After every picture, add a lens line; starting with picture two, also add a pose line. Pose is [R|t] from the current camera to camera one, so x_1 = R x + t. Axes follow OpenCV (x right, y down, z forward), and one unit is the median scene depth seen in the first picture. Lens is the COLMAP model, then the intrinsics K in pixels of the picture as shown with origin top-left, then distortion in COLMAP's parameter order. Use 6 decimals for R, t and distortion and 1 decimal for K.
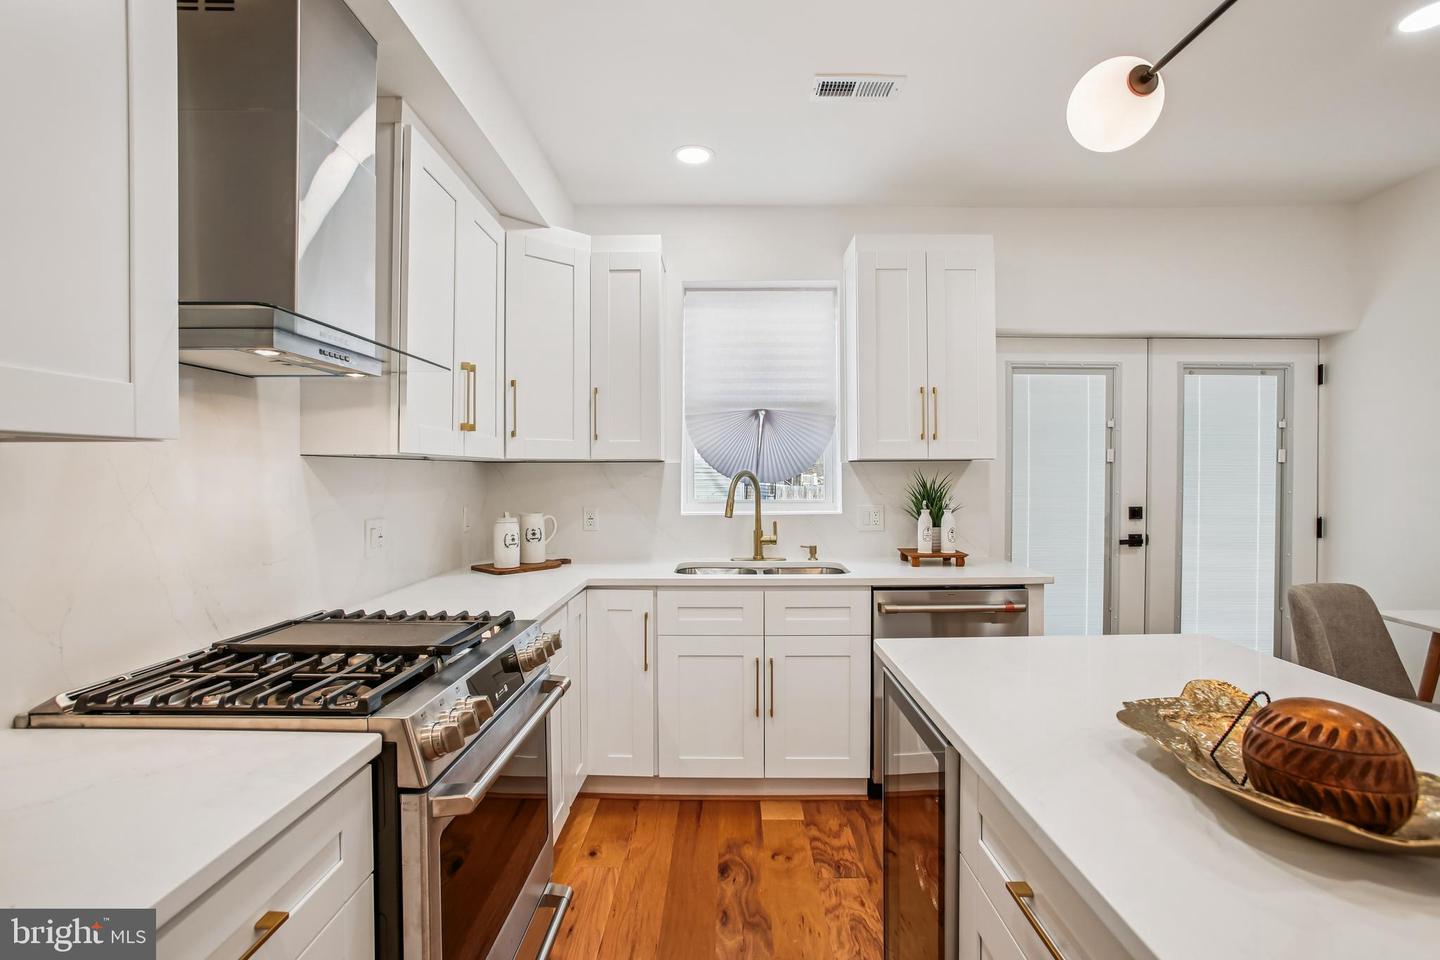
lens RADIAL K [[674.9, 0, 717.4], [0, 674.9, 478.9], [0, 0, 1]] dist [-0.031183, 0.003470]
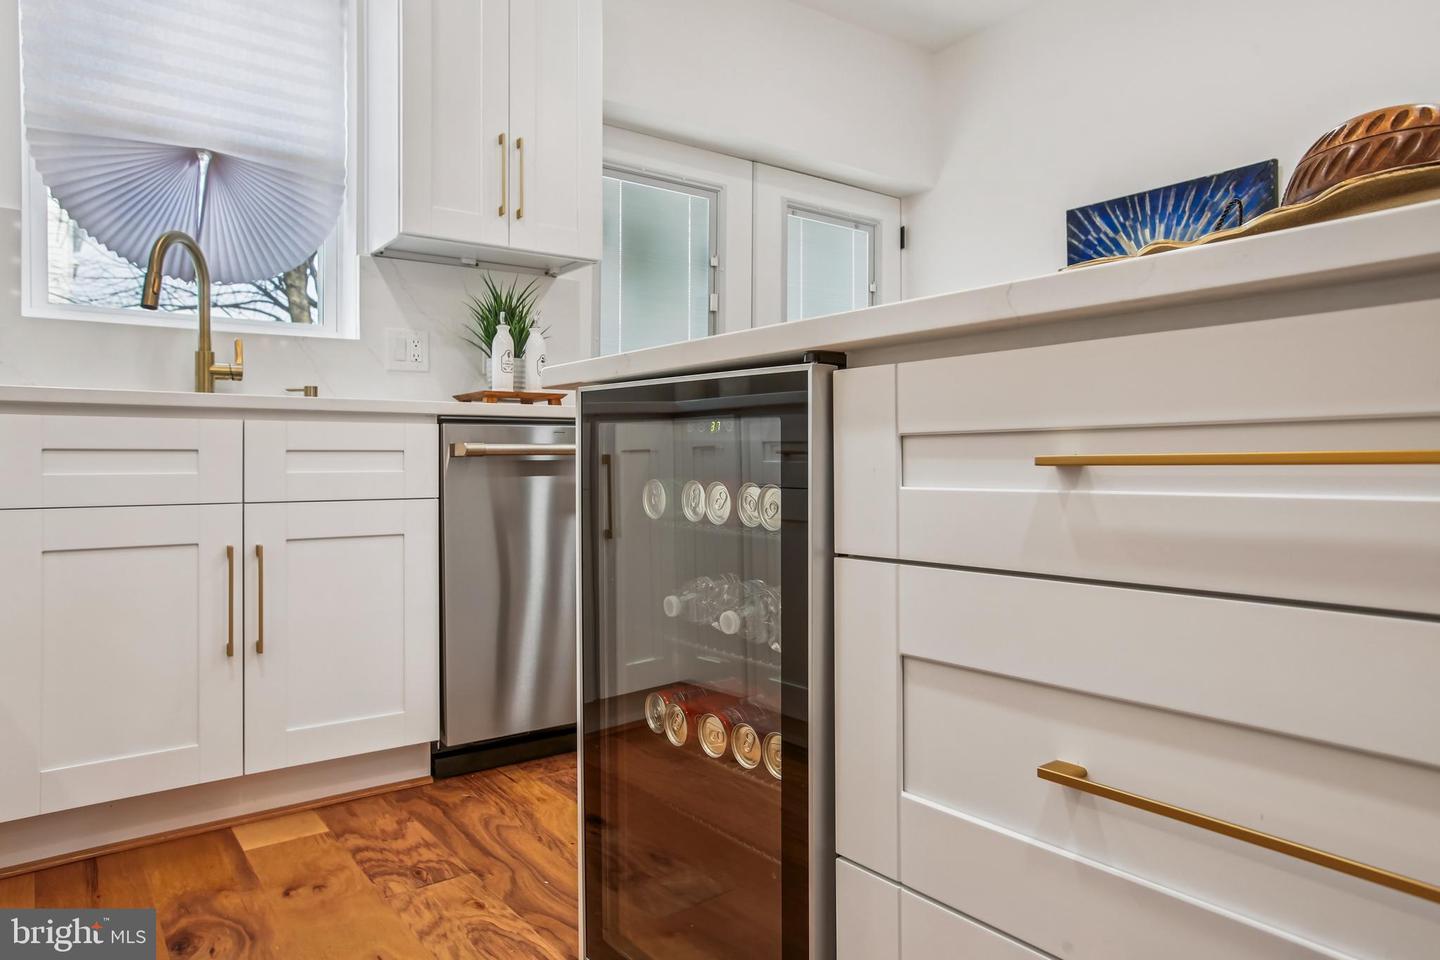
lens RADIAL K [[922.8, 0, 725.0], [0, 922.8, 473.0], [0, 0, 1]] dist [-0.028827, 0.018369]
pose [[0.779342, 0.004701, 0.626581, -0.086720], [0.006599, 0.999855, -0.015709, 0.222491], [-0.626564, 0.016378, 0.779198, 0.200072]]
